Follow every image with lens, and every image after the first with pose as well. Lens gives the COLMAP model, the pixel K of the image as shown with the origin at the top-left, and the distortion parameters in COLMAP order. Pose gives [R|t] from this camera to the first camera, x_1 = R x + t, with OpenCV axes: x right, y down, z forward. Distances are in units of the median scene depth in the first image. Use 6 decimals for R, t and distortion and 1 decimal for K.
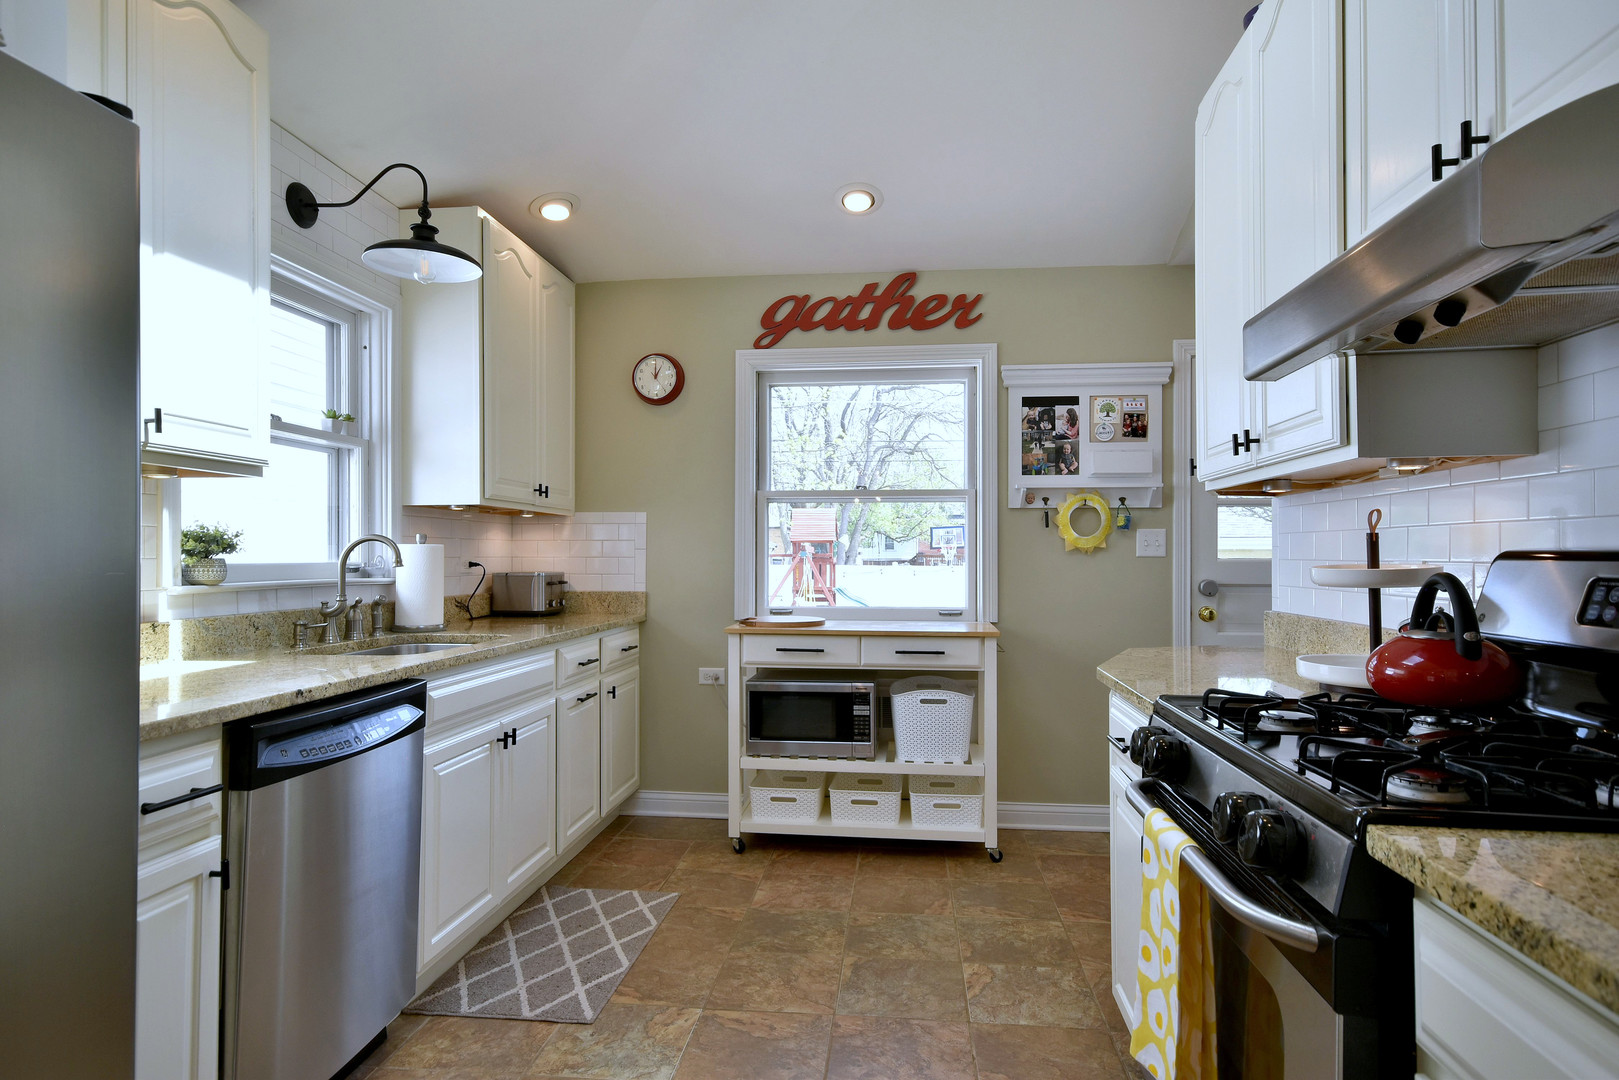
lens RADIAL K [[925.0, 0, 799.6], [0, 925.0, 529.8], [0, 0, 1]] dist [-0.005347, 0.038706]
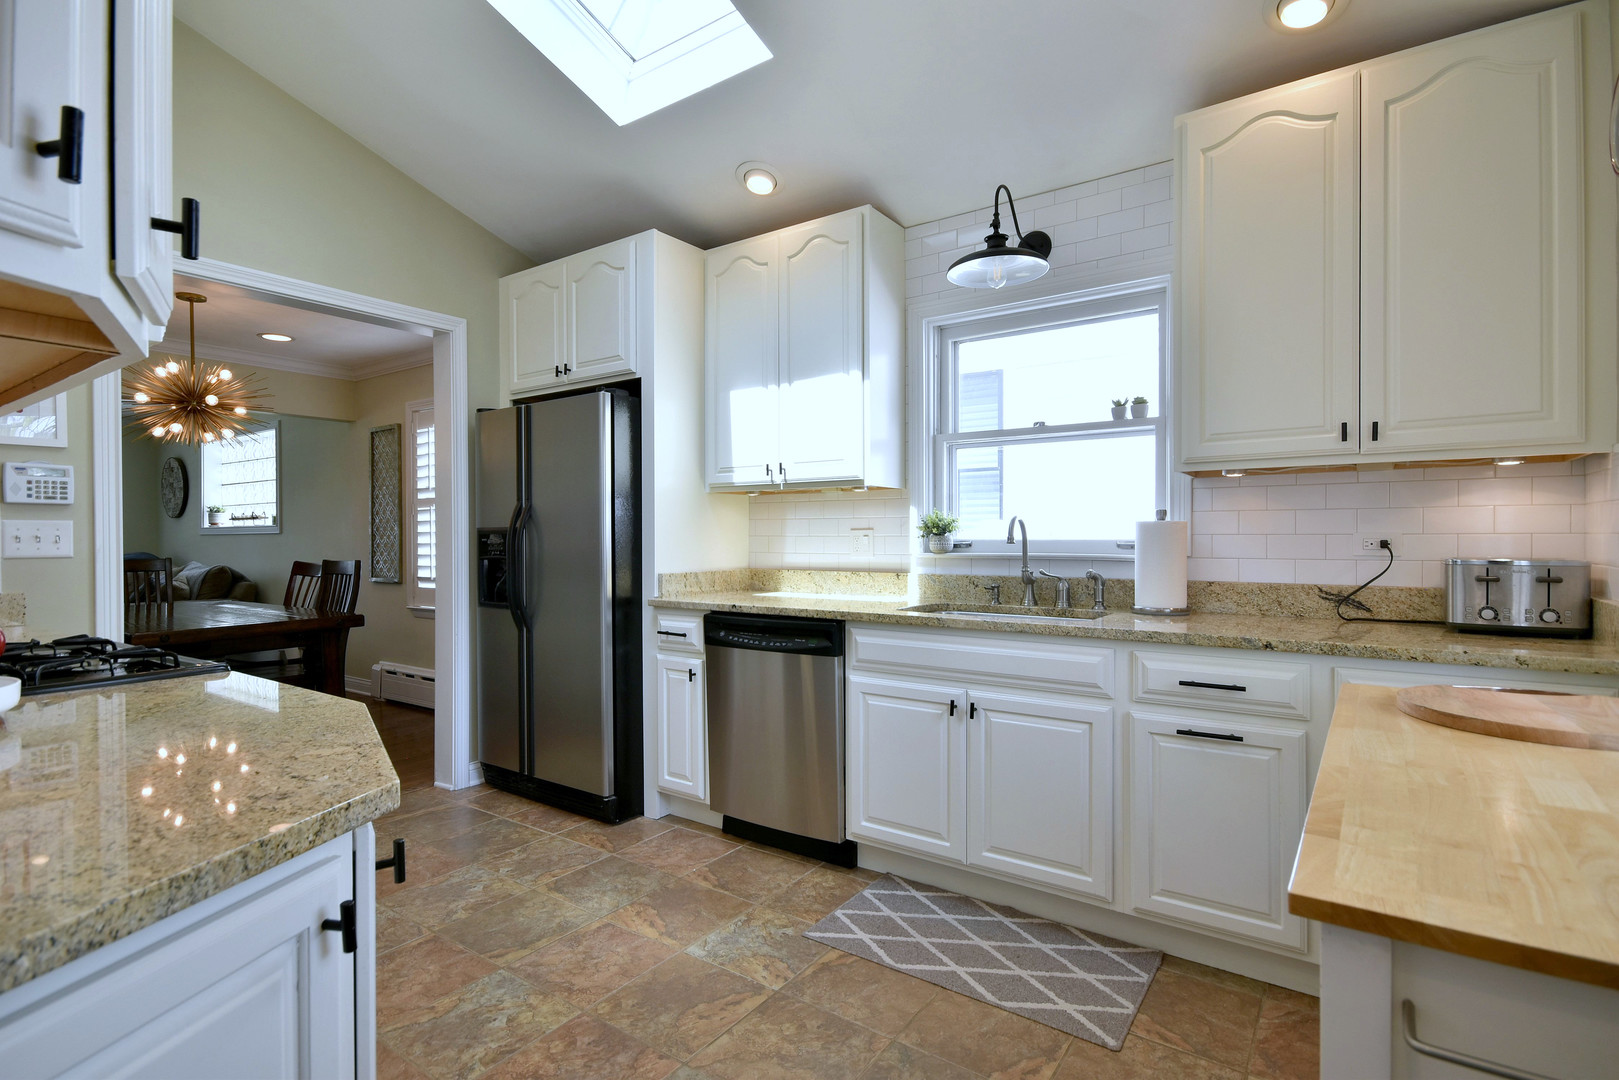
lens RADIAL K [[789.9, 0, 809.5], [0, 789.9, 540.0], [0, 0, 1]] dist [0.015665, -0.000182]
pose [[-0.485191, 0.004429, -0.874397, 0.422028], [0.029535, 0.999500, -0.011326, 0.031504], [0.873909, -0.031321, -0.485079, 0.994286]]
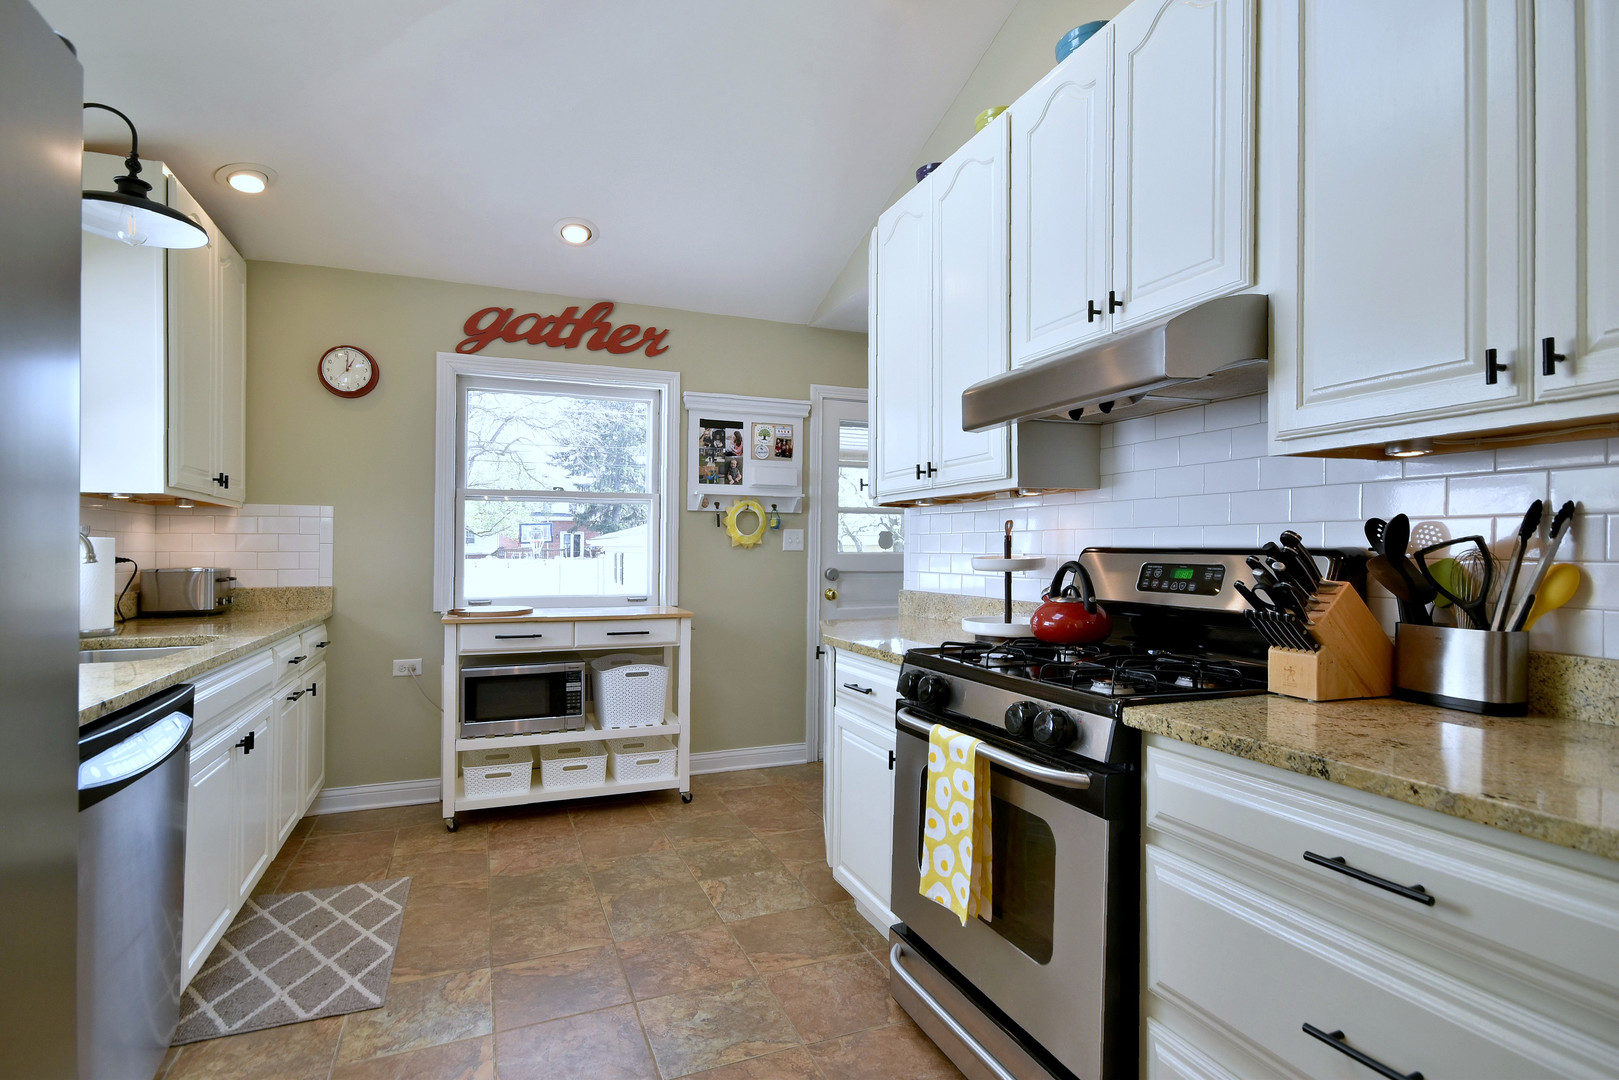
lens RADIAL K [[815.2, 0, 809.5], [0, 815.2, 540.0], [0, 0, 1]] dist [0.014015, 0.000226]
pose [[0.876606, 0.005745, 0.481175, -0.165542], [-0.013612, 0.999825, 0.012860, -0.001057], [-0.481017, -0.017822, 0.876530, -0.009799]]
